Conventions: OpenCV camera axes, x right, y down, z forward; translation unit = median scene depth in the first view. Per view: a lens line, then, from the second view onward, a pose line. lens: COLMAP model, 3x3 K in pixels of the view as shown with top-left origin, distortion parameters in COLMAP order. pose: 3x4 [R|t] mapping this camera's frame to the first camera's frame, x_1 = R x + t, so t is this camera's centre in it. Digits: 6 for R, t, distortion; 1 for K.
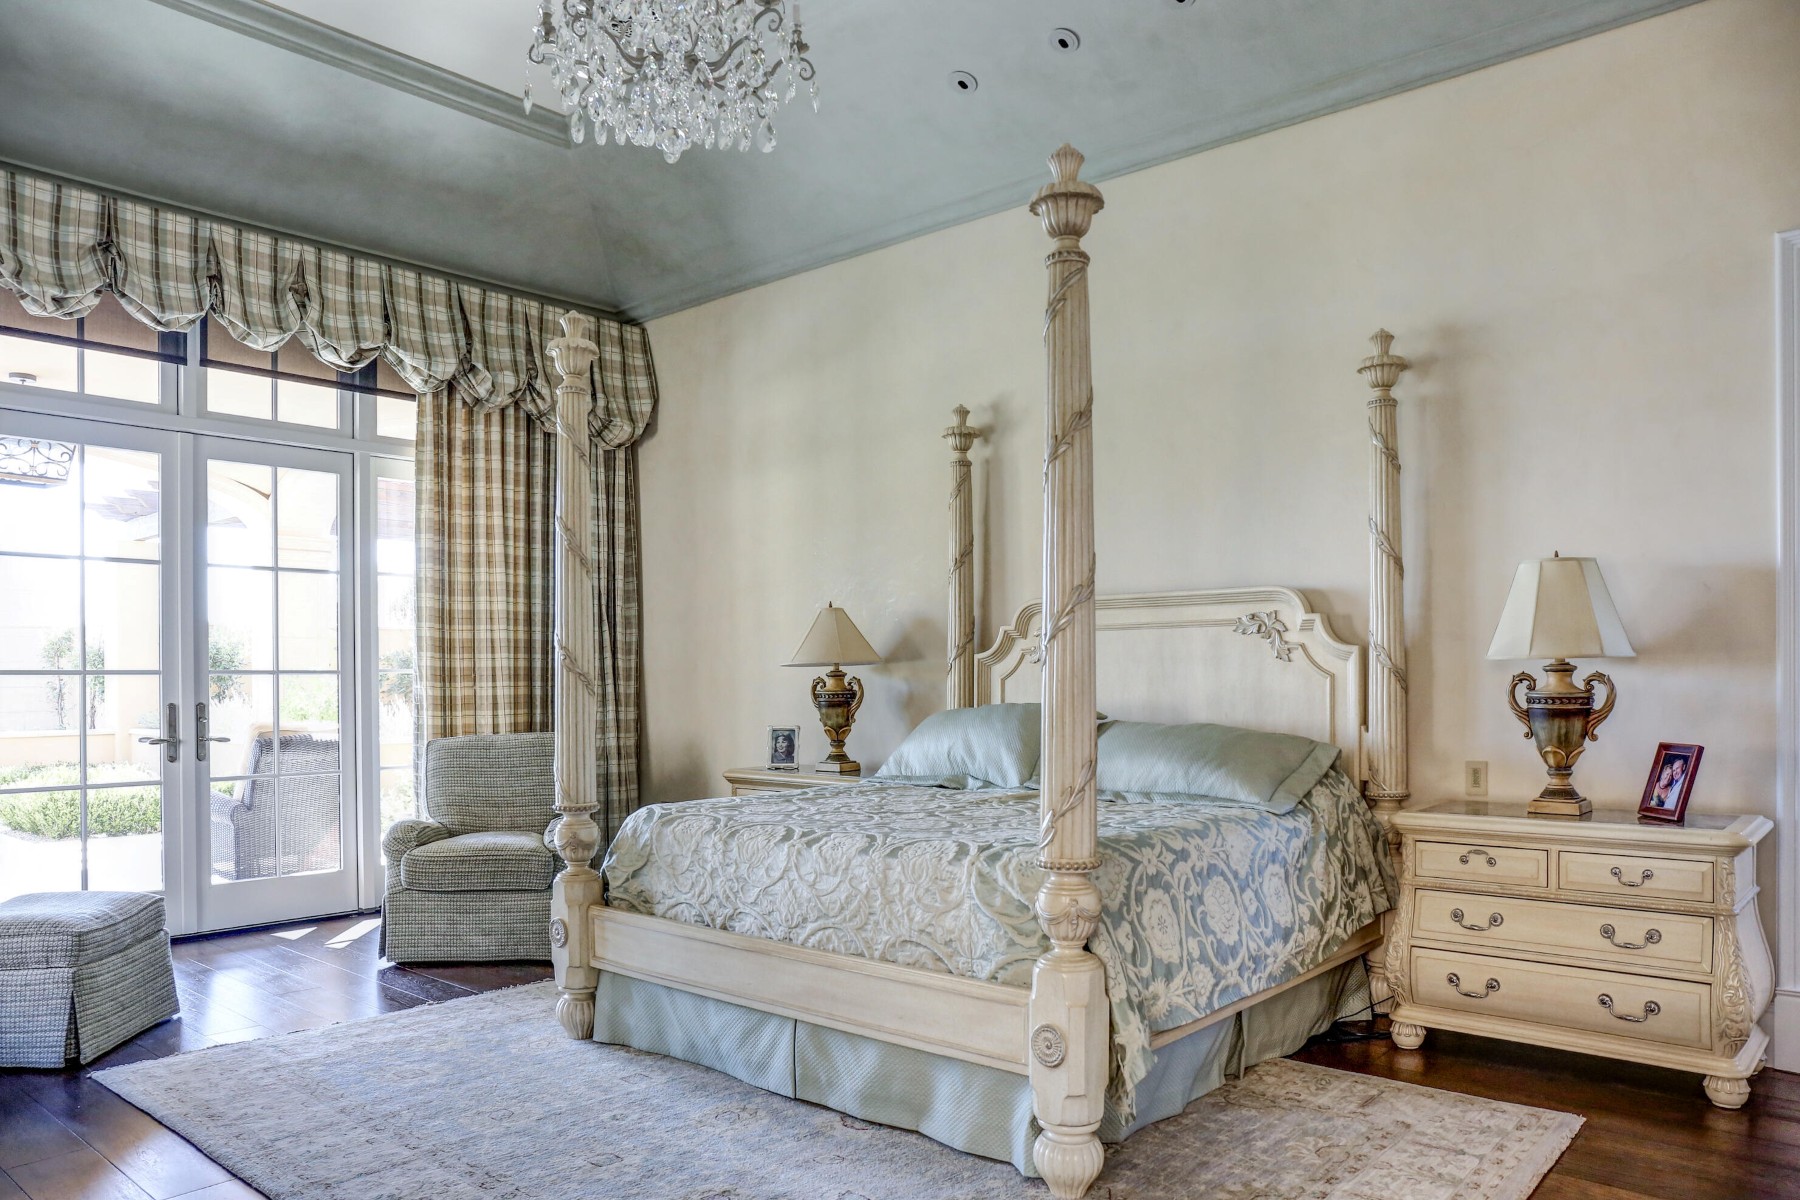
lens RADIAL K [[1234.4, 0, 898.2], [0, 1234.4, 681.5], [0, 0, 1]] dist [-0.036189, 0.000285]
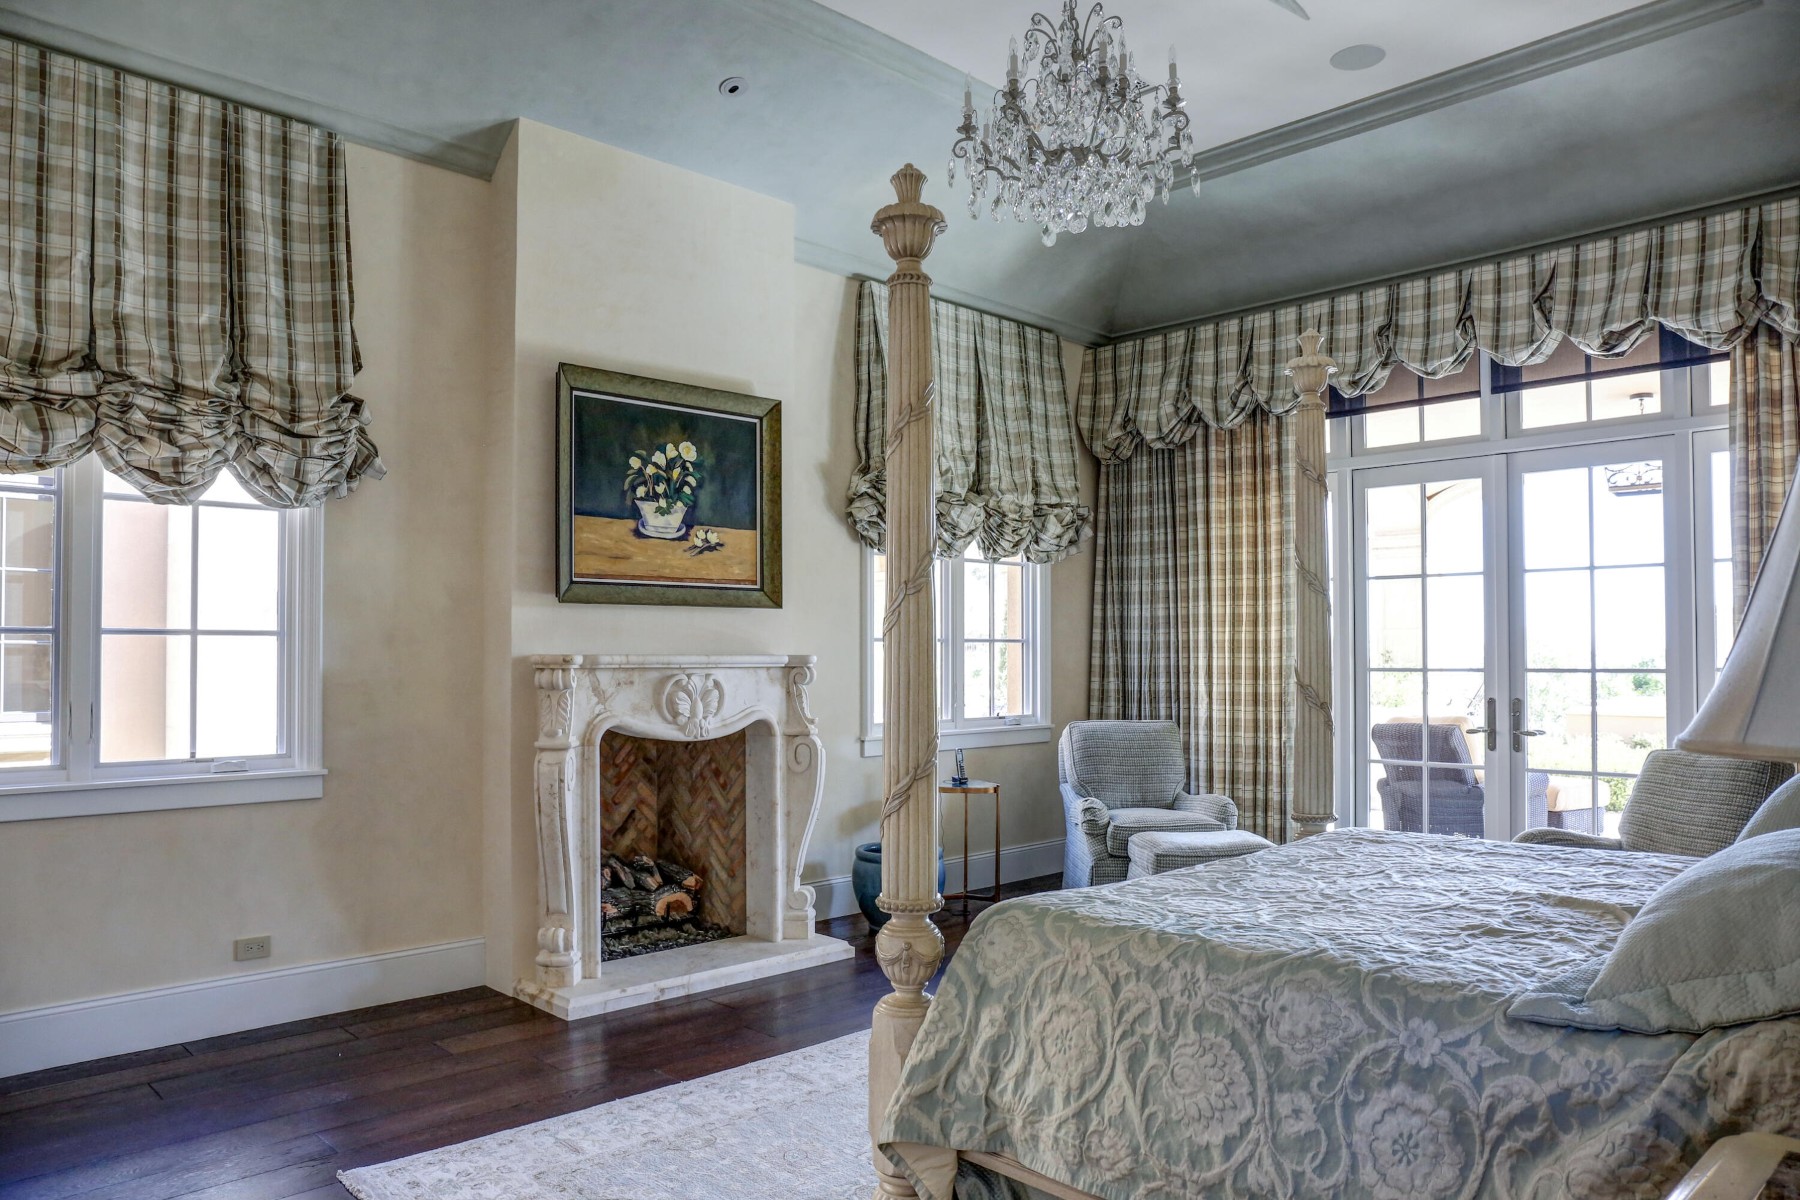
lens RADIAL K [[1243.5, 0, 898.3], [0, 1243.5, 633.2], [0, 0, 1]] dist [-0.111569, 0.083310]
pose [[-0.085297, -0.013042, -0.996270, 0.554774], [0.000907, 0.999913, -0.013167, -0.027112], [0.996355, -0.002027, -0.085278, 0.540103]]
